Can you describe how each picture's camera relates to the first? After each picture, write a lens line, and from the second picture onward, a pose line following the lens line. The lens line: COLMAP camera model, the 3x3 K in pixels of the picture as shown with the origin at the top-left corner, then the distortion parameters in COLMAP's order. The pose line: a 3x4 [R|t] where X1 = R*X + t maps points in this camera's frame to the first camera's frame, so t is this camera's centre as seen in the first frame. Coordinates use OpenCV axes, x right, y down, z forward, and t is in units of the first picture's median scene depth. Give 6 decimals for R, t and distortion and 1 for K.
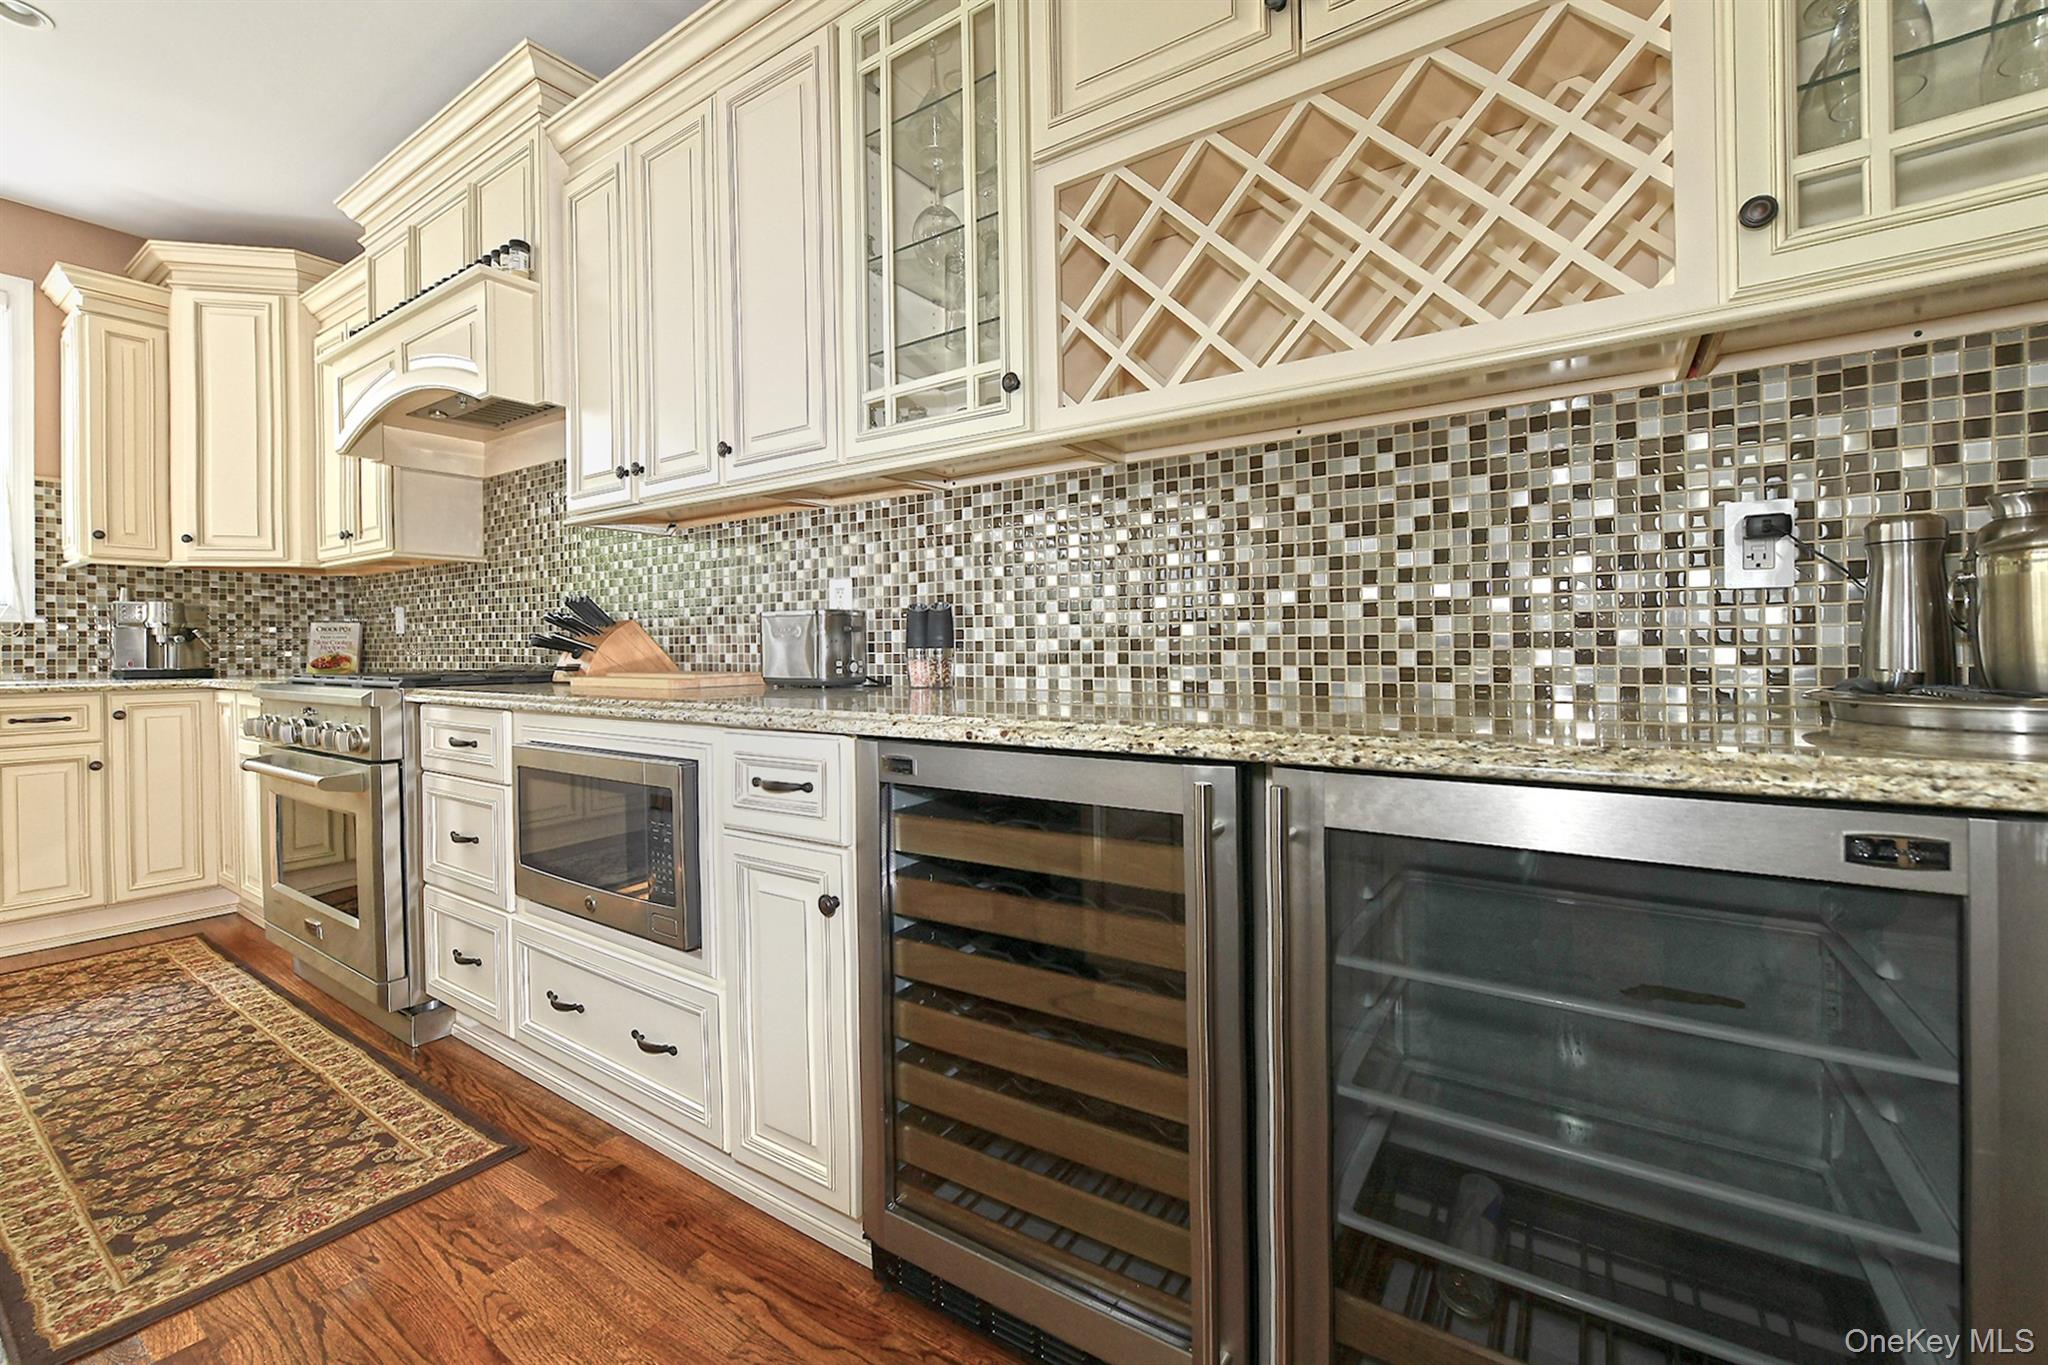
lens RADIAL K [[819.8, 0, 1058.5], [0, 819.8, 655.8], [0, 0, 1]] dist [-0.006441, -0.001339]
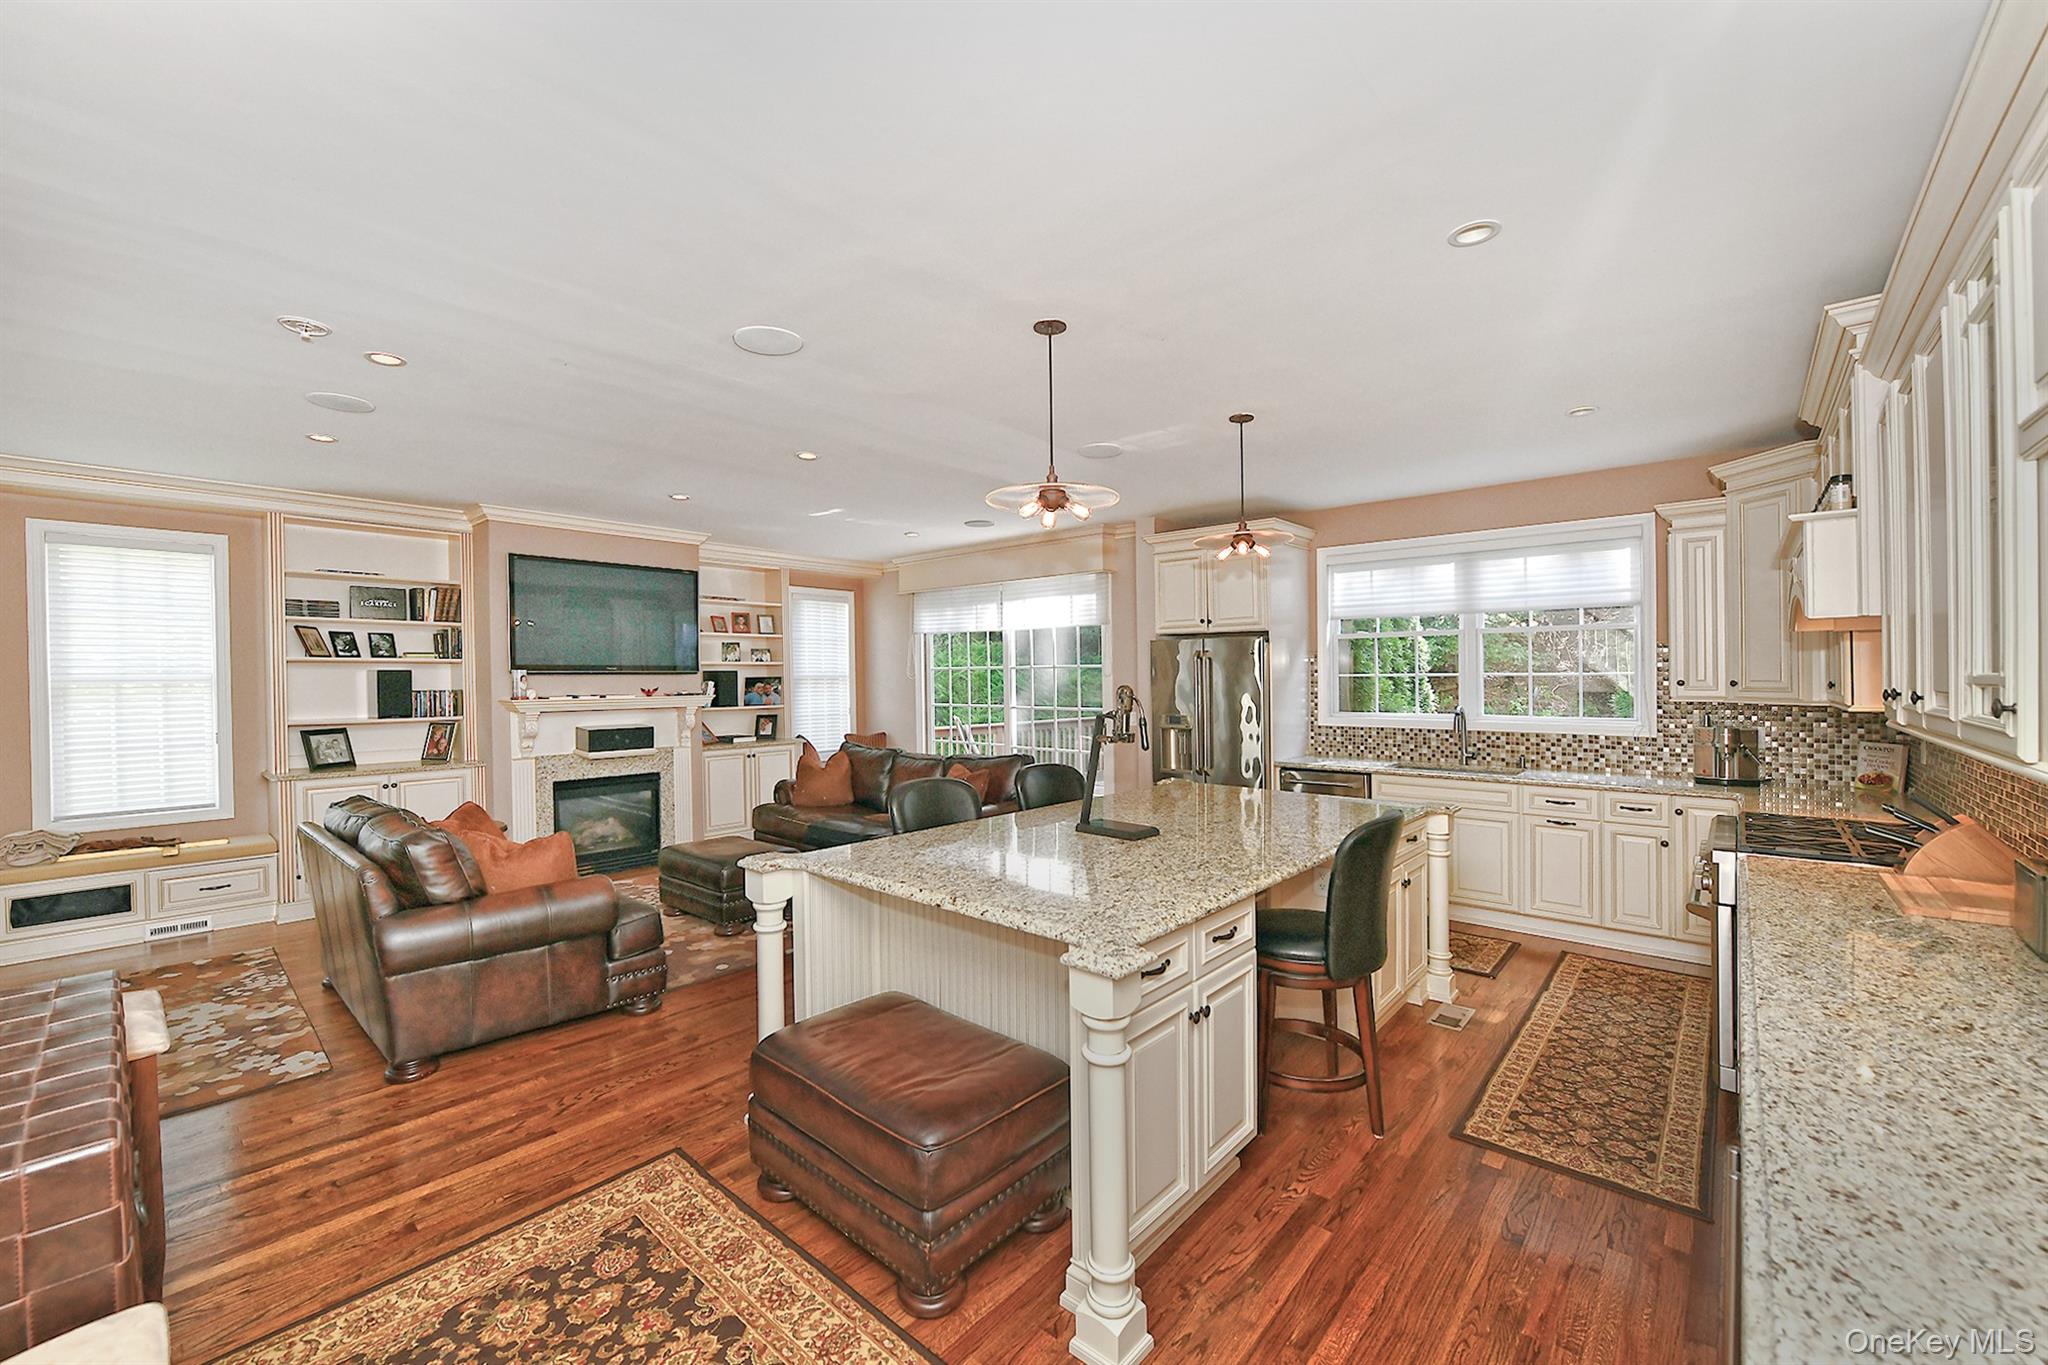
lens RADIAL K [[819.8, 0, 980.9], [0, 819.8, 662.7], [0, 0, 1]] dist [-0.006441, -0.001339]
pose [[-0.182532, -0.009601, -0.983153, 0.901828], [0.000362, 0.999952, -0.009832, -0.314174], [0.983200, -0.002150, -0.182520, 0.048156]]
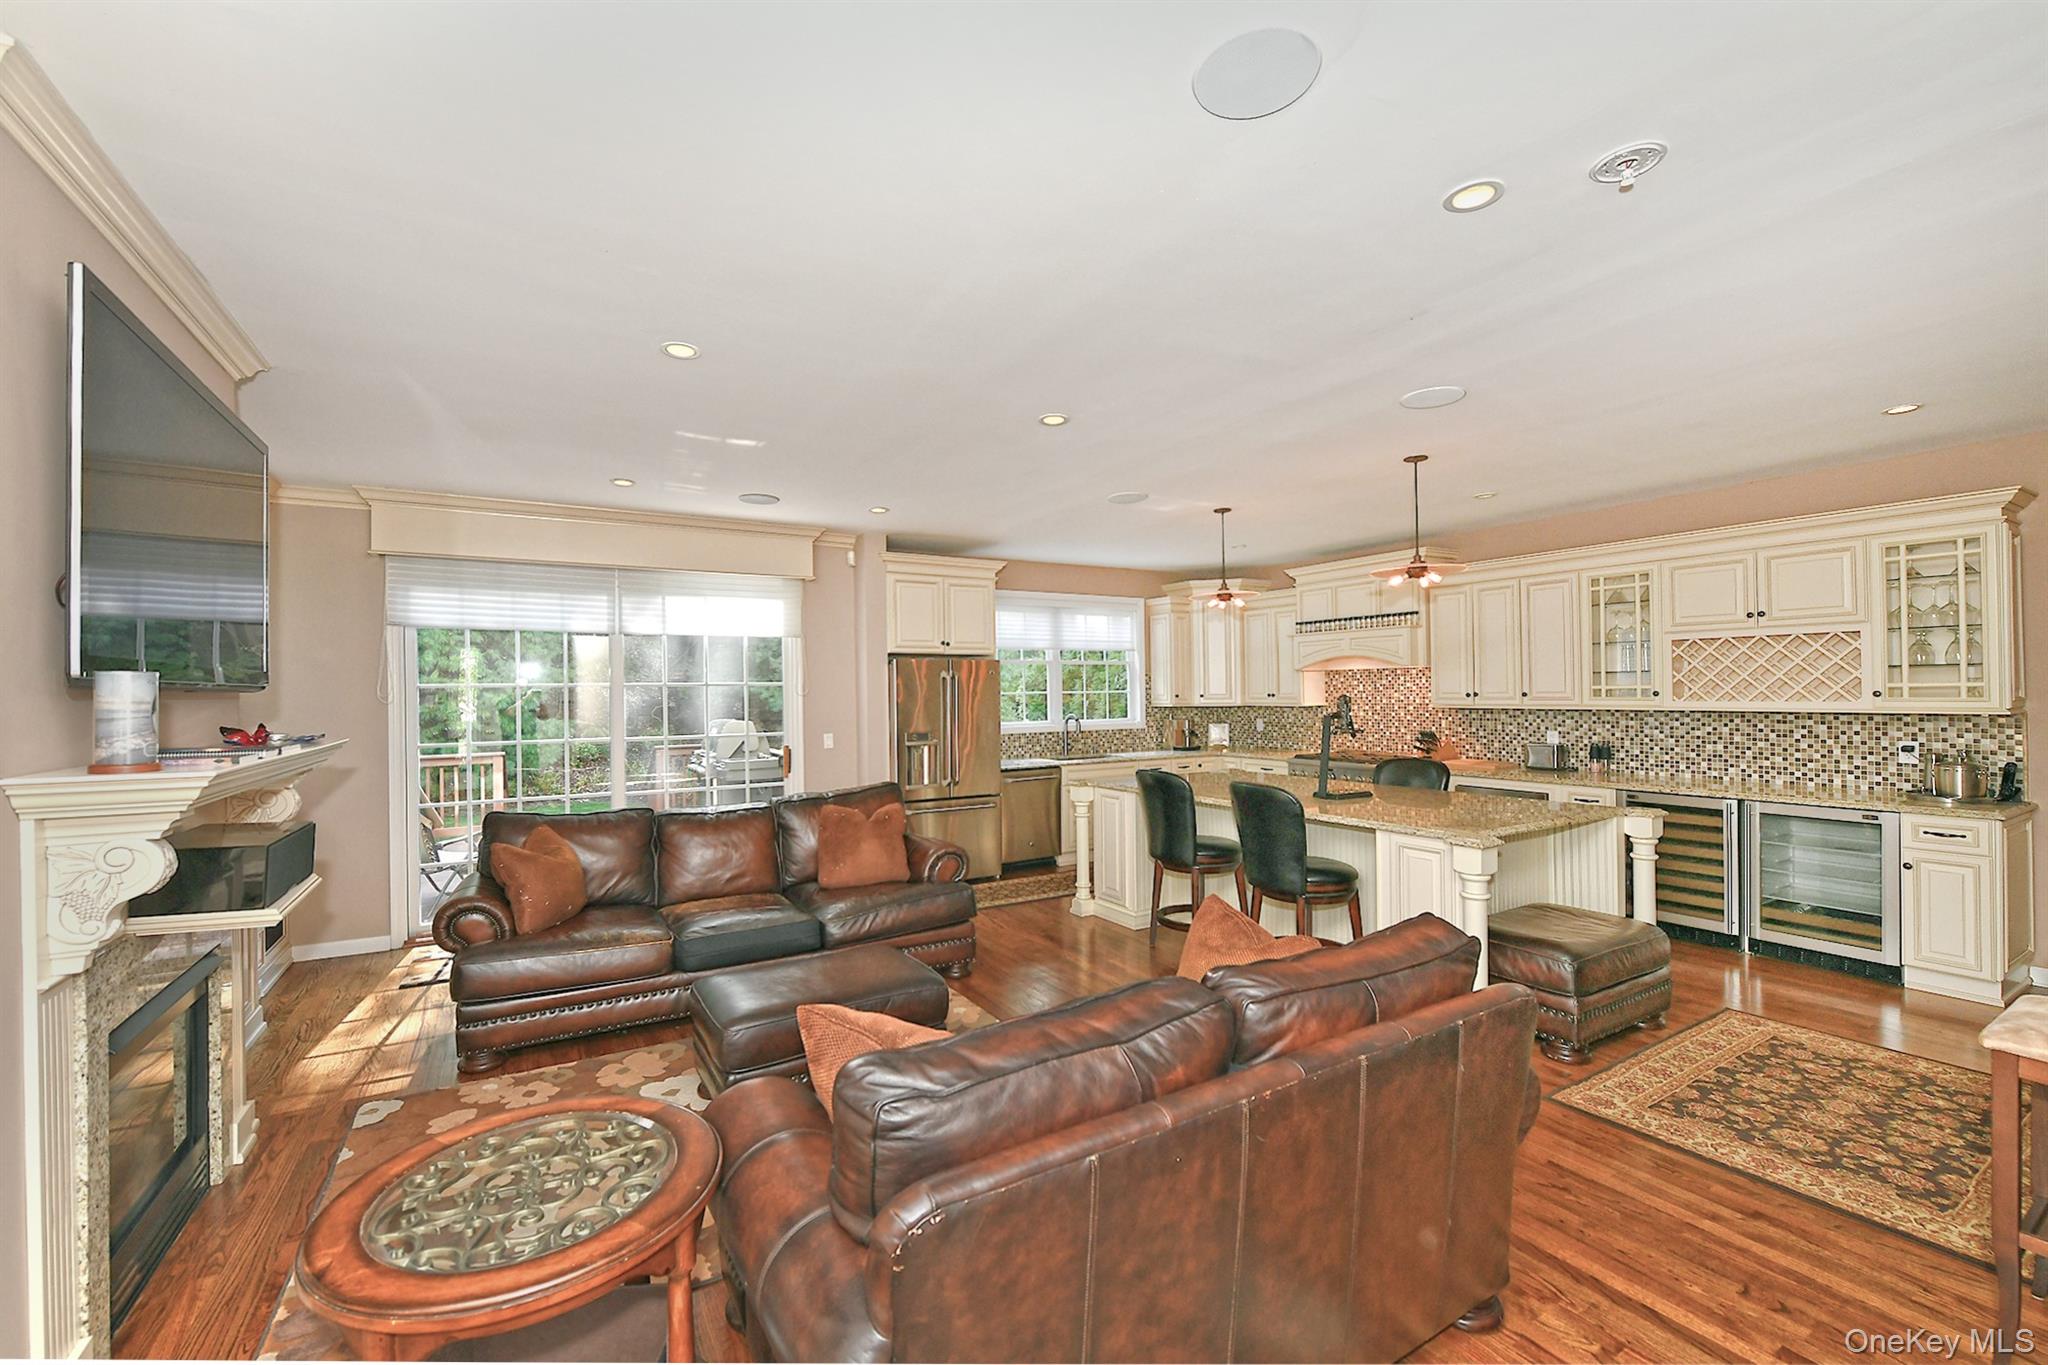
lens RADIAL K [[819.8, 0, 1012.5], [0, 819.8, 699.4], [0, 0, 1]] dist [-0.006441, -0.001339]
pose [[0.885425, -0.000595, -0.464783, -0.765067], [0.004332, 0.999966, 0.006973, -0.292469], [0.464763, -0.008188, 0.885397, -2.990969]]
